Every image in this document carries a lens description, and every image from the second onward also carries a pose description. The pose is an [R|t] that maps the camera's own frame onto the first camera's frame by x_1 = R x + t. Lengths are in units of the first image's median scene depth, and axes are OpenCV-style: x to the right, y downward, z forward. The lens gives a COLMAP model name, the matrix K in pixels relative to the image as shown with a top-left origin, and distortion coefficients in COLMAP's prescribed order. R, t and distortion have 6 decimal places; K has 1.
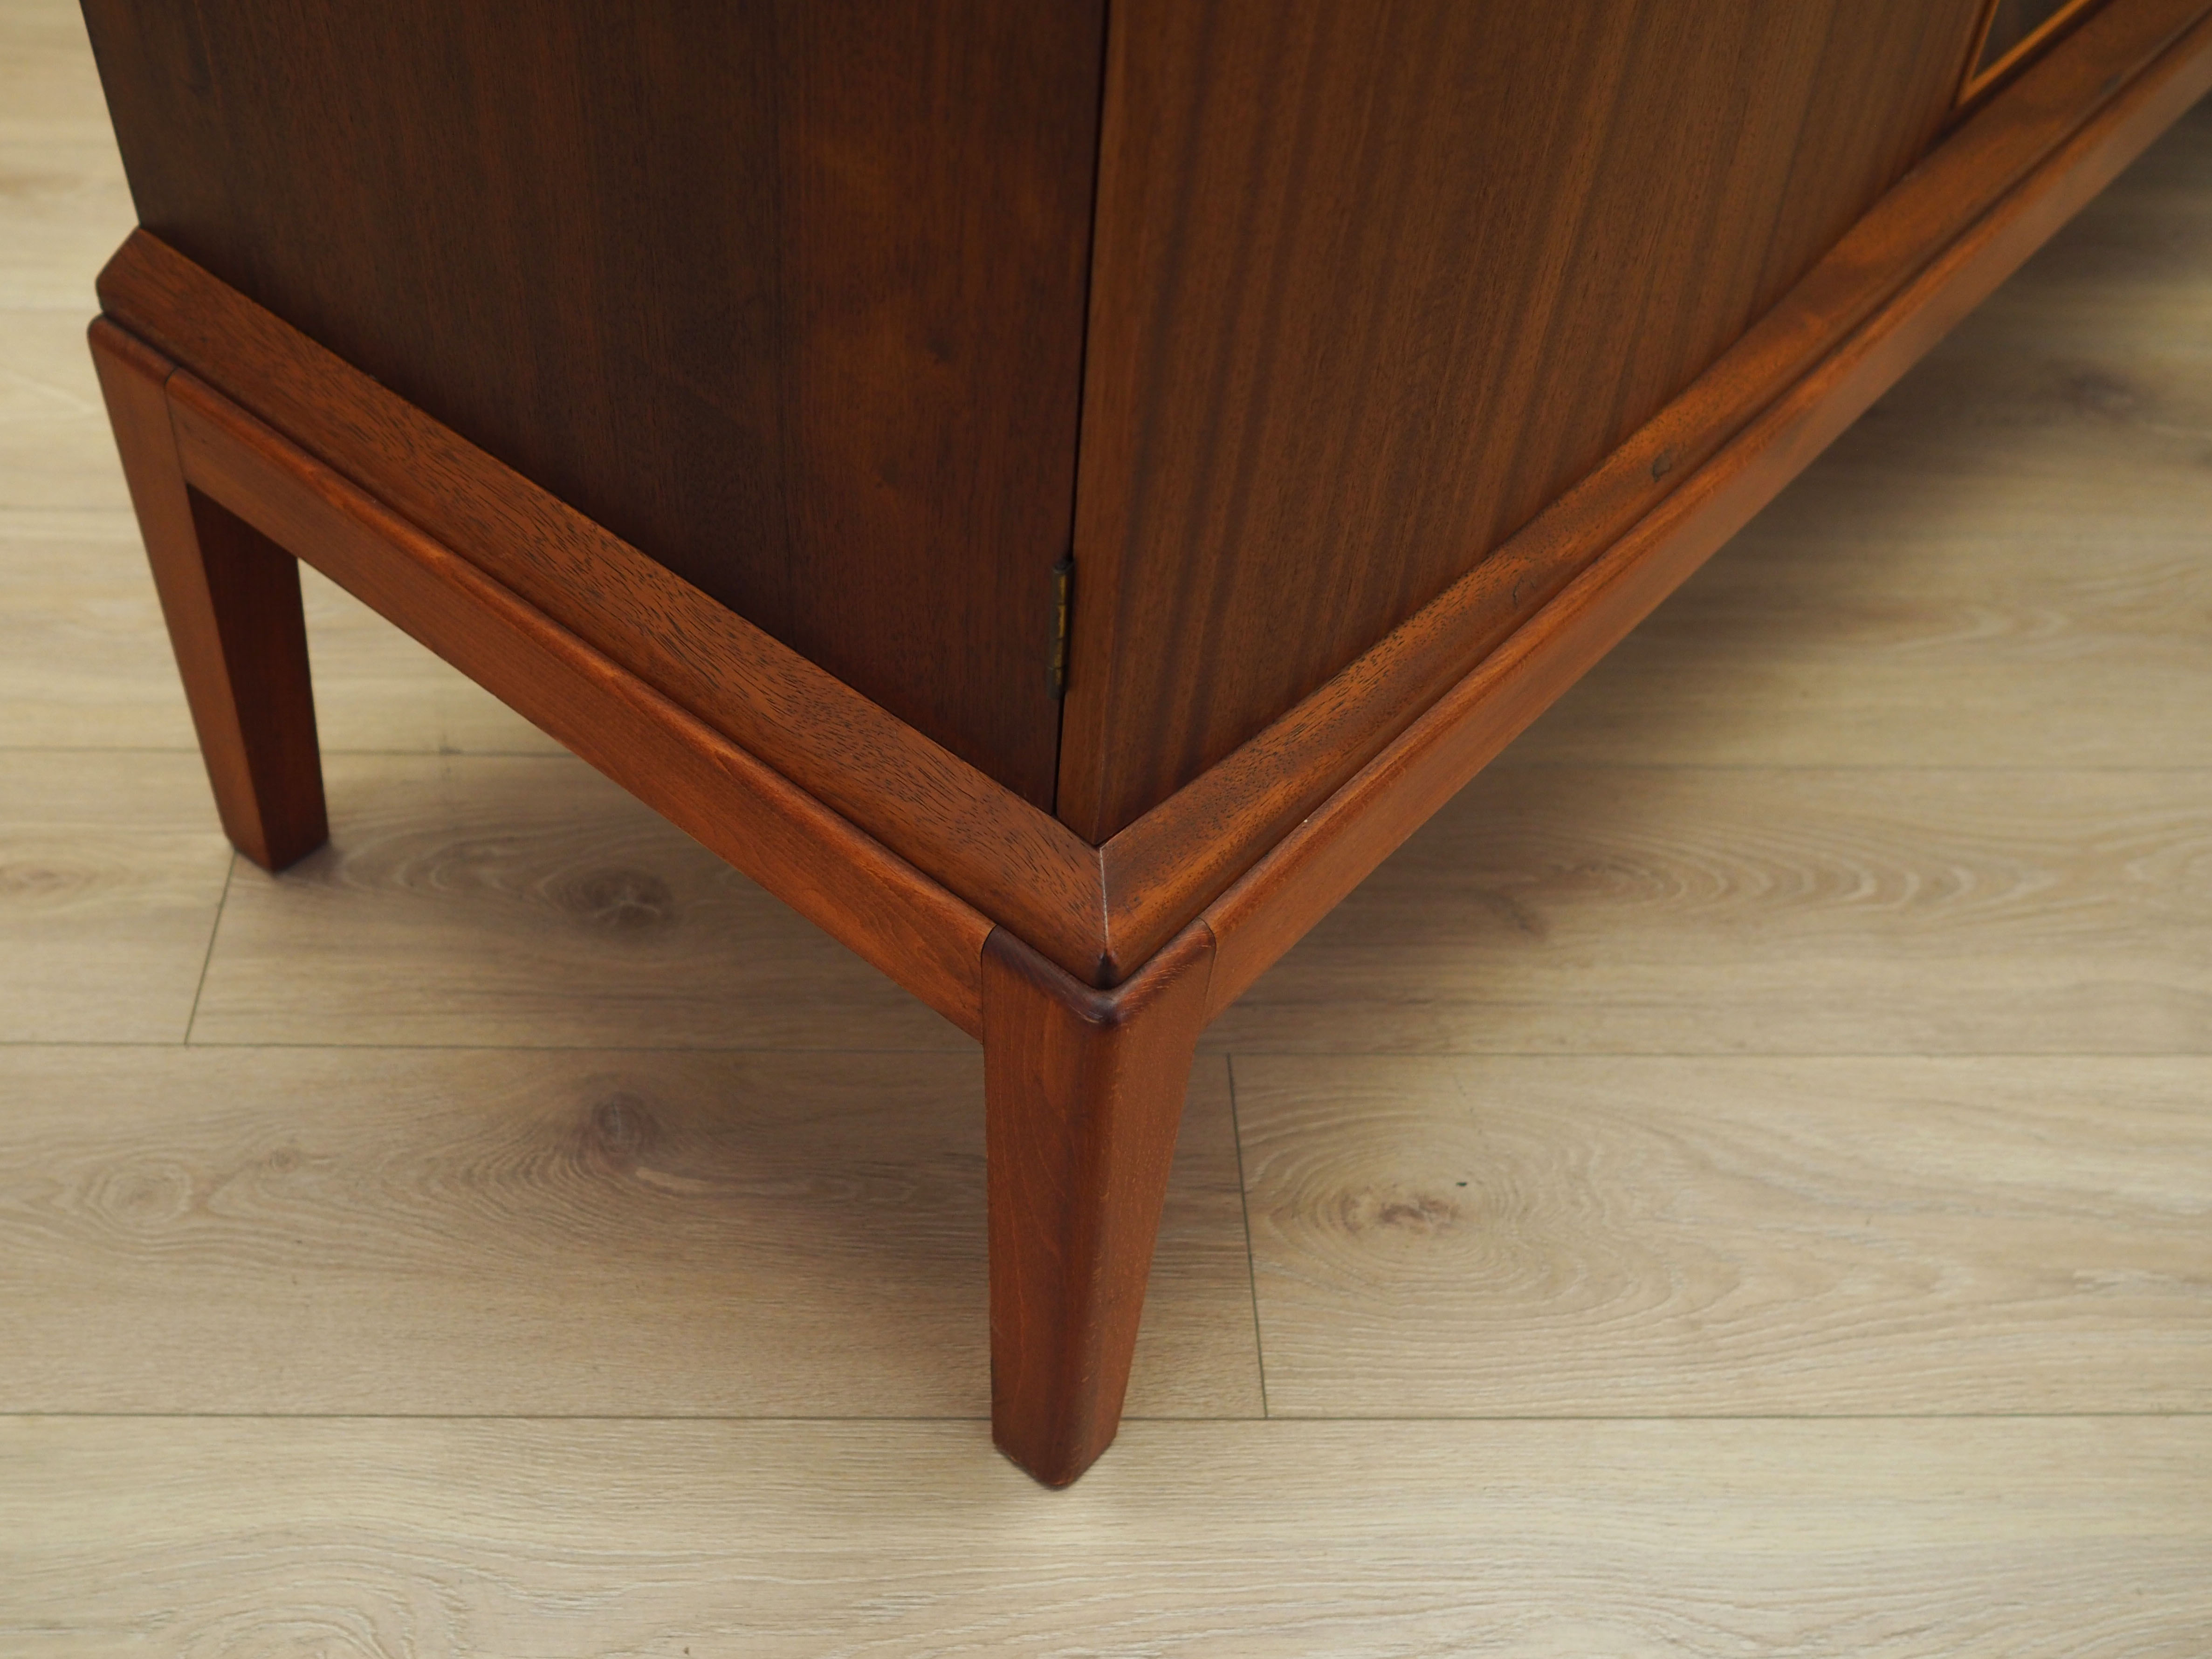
lens RADIAL K [[2426.0, 0, 983.1], [0, 2426.0, 916.7], [0, 0, 1]] dist [-0.022578, 0.000000]
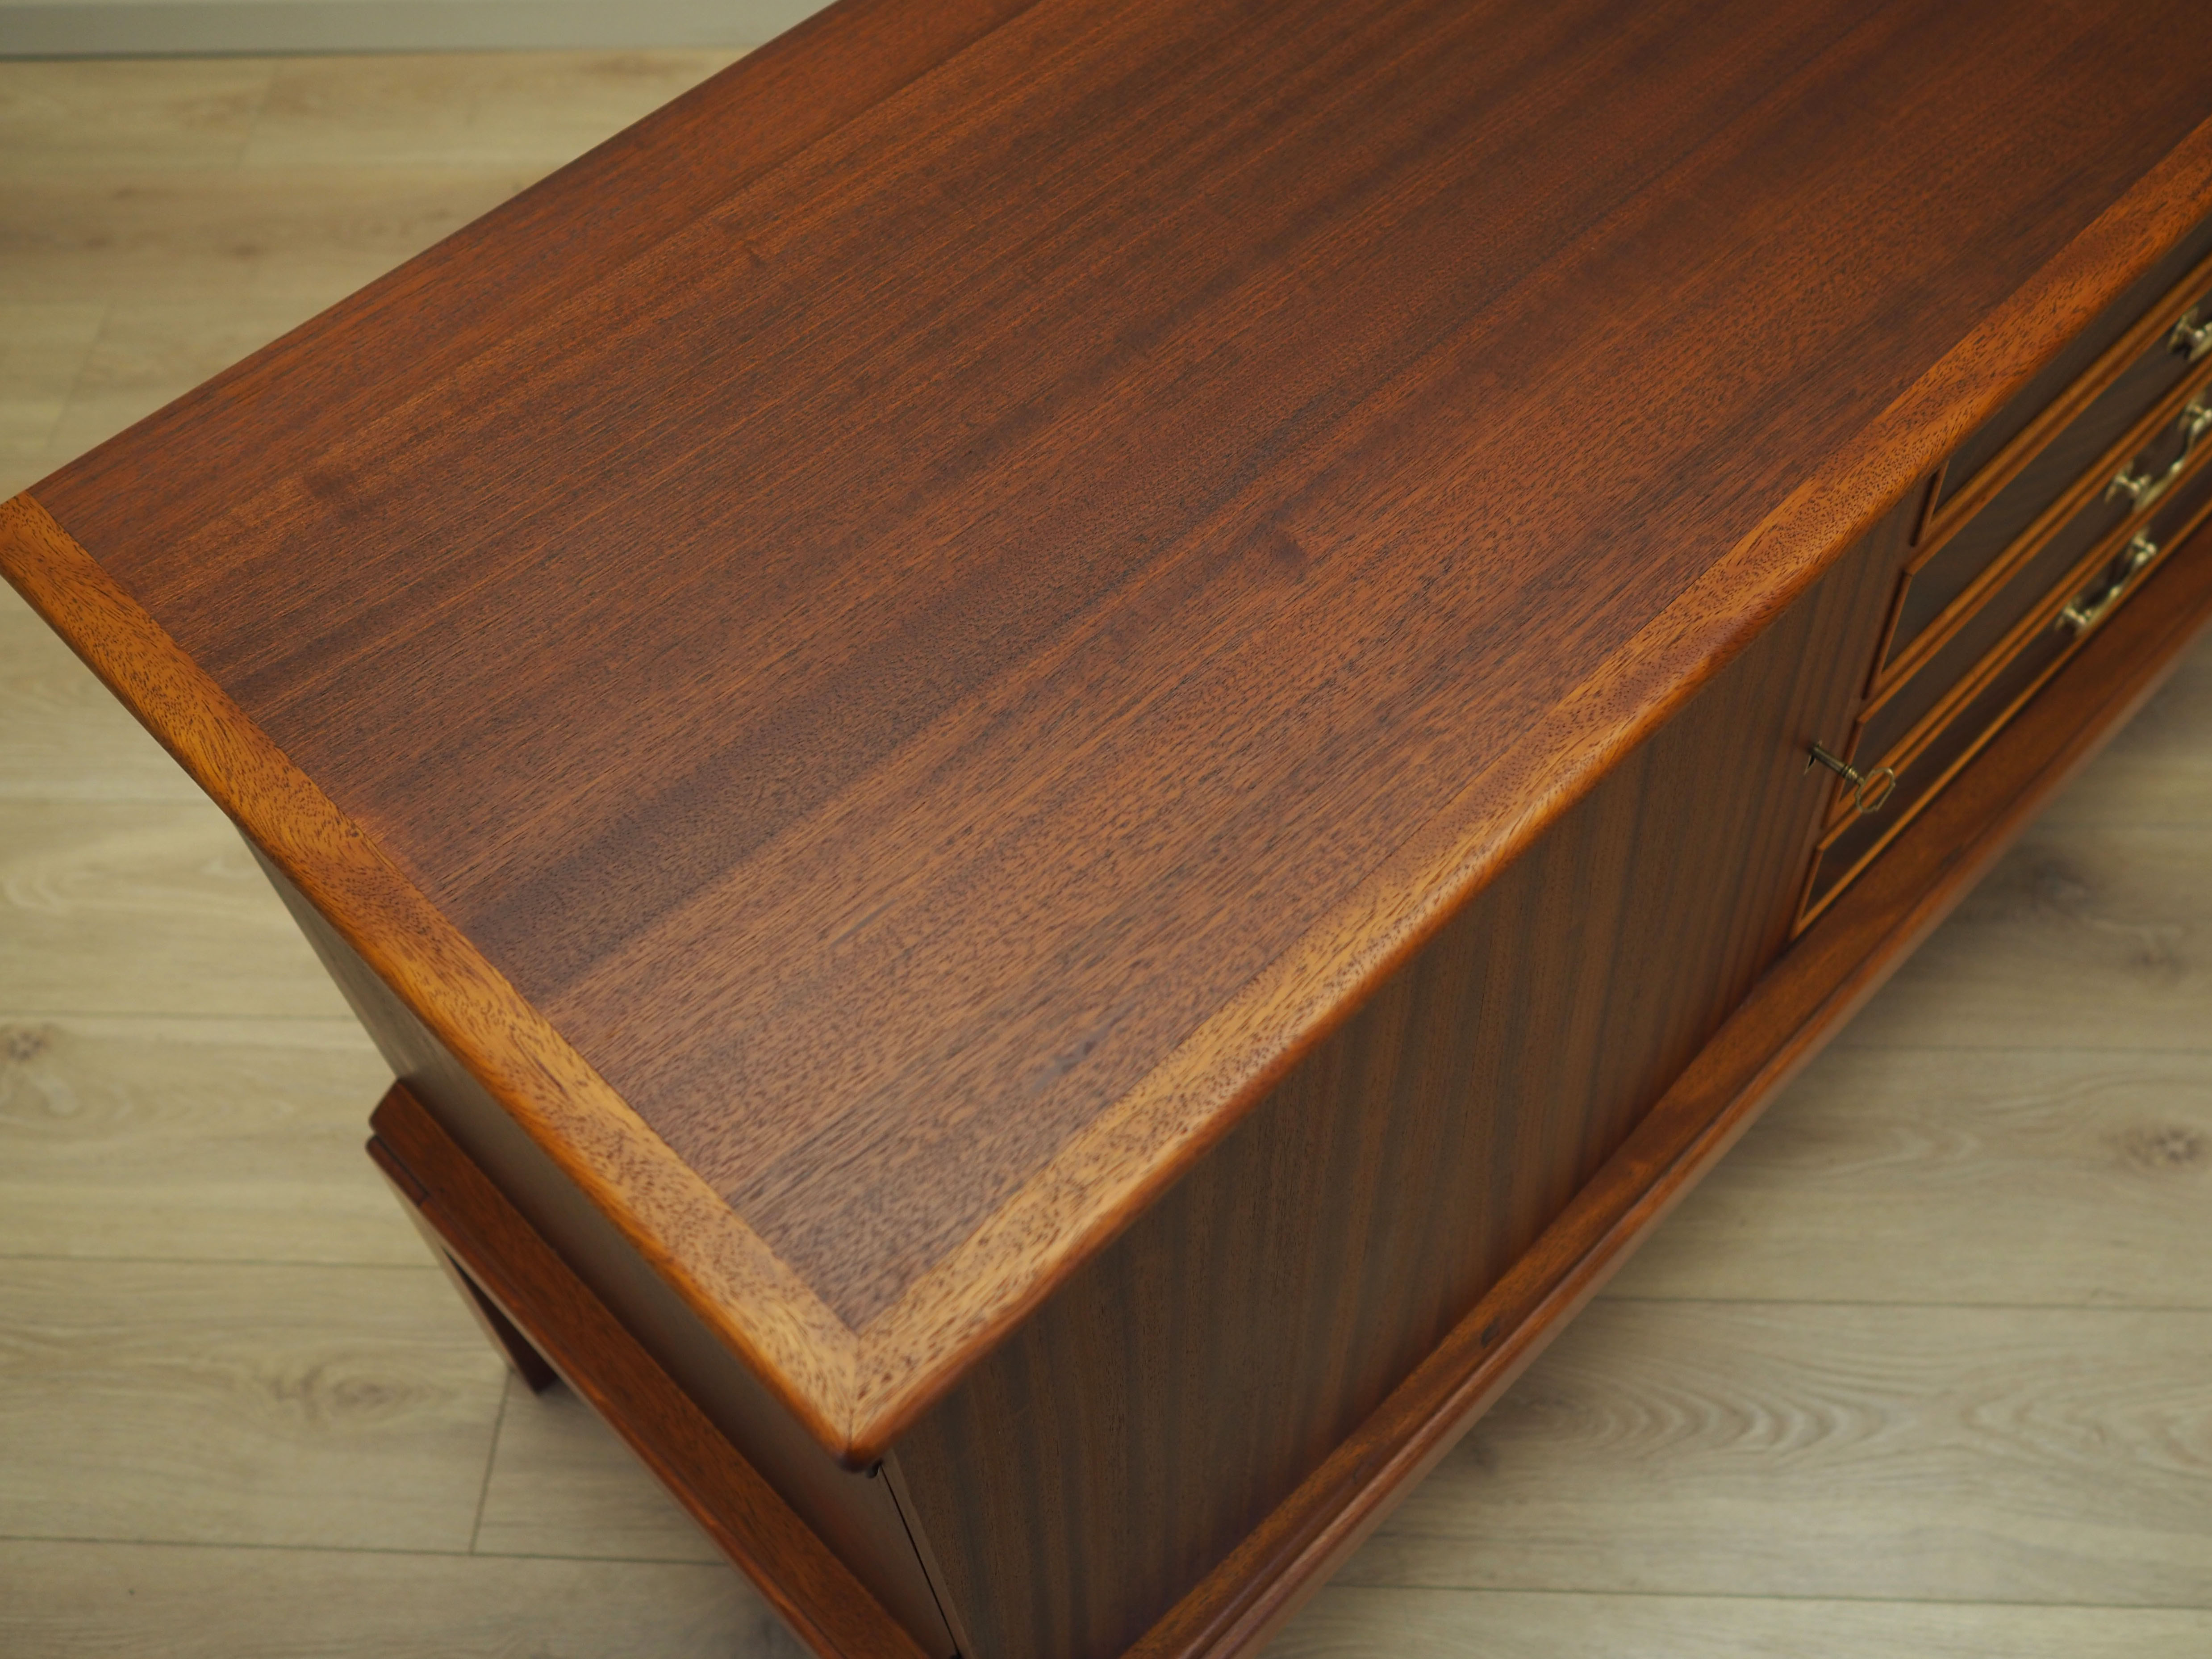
lens RADIAL K [[2316.5, 0, 1150.2], [0, 2316.5, 796.0], [0, 0, 1]] dist [-0.018750, 0.000000]
pose [[0.995126, 0.007500, -0.098322, 0.183671], [0.002808, 0.994545, 0.104275, -0.523079], [0.098568, -0.104043, 0.989676, -0.217345]]
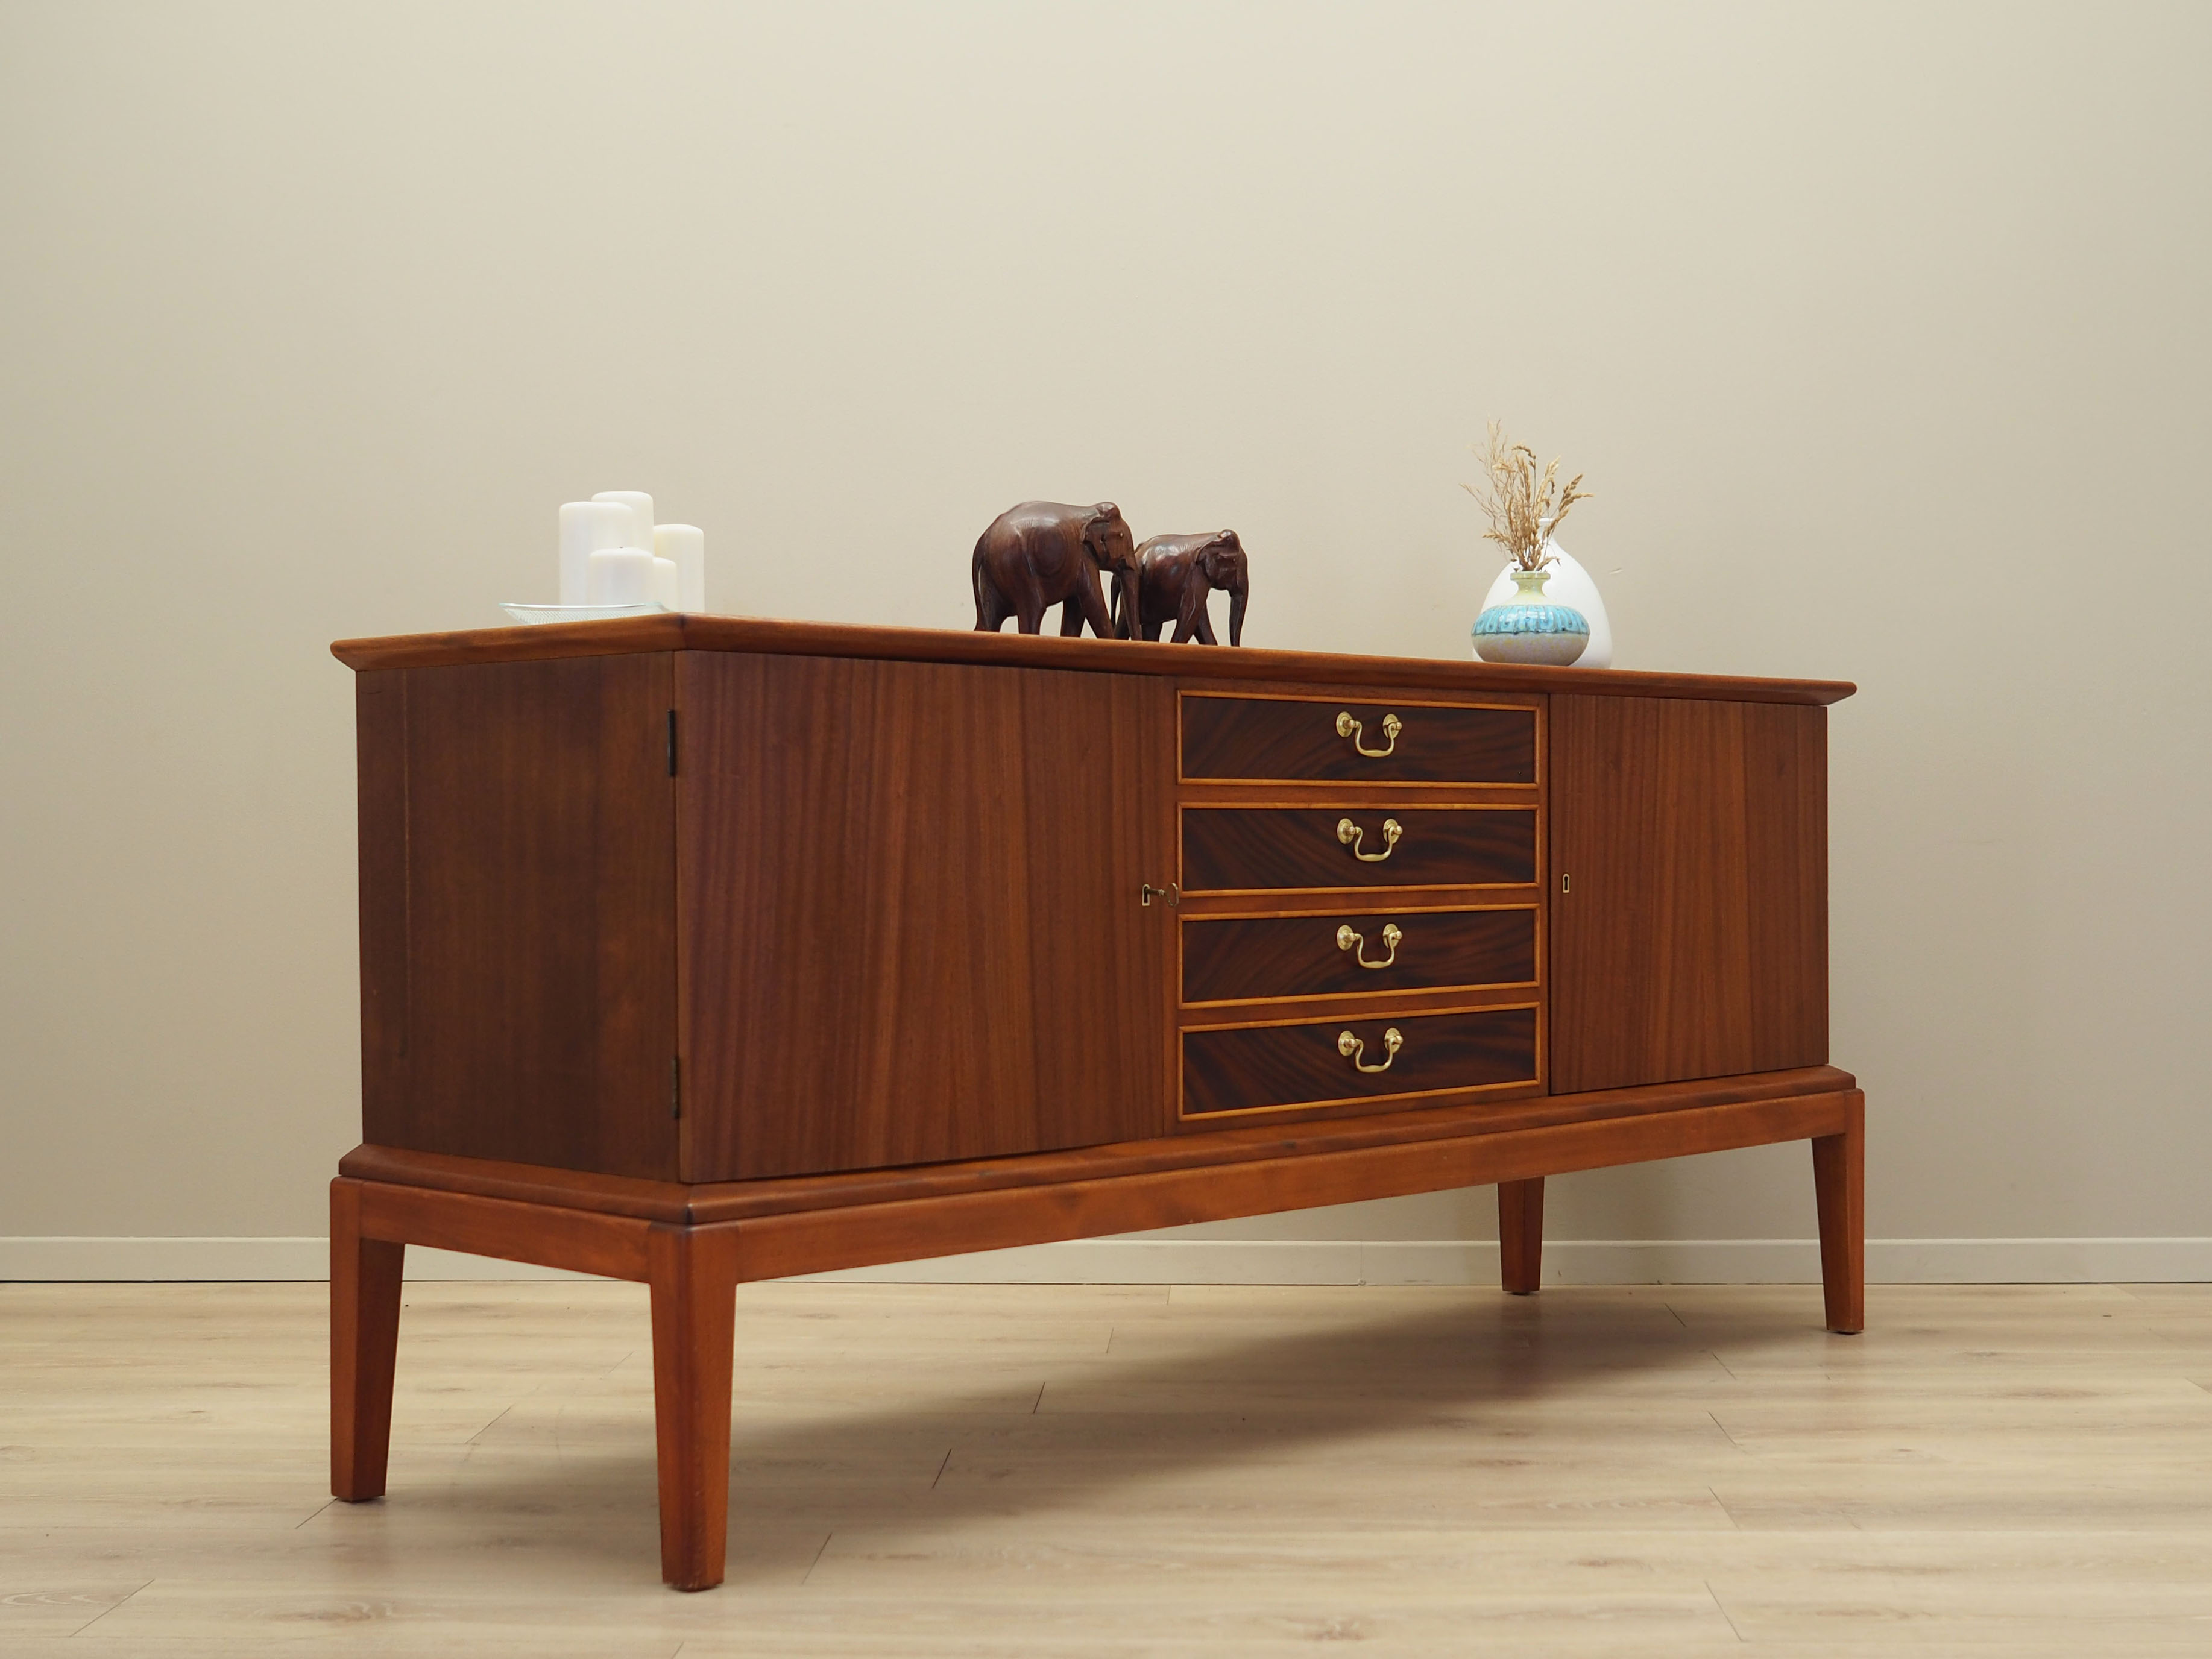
lens RADIAL K [[3162.5, 0, 1178.0], [0, 3162.5, 945.1], [0, 0, 1]] dist [-0.021559, 0.000000]
pose [[0.998971, -0.027035, -0.036412, 0.497756], [-0.007409, 0.694815, -0.719150, 1.589560], [0.044742, 0.718680, 0.693900, -1.094921]]
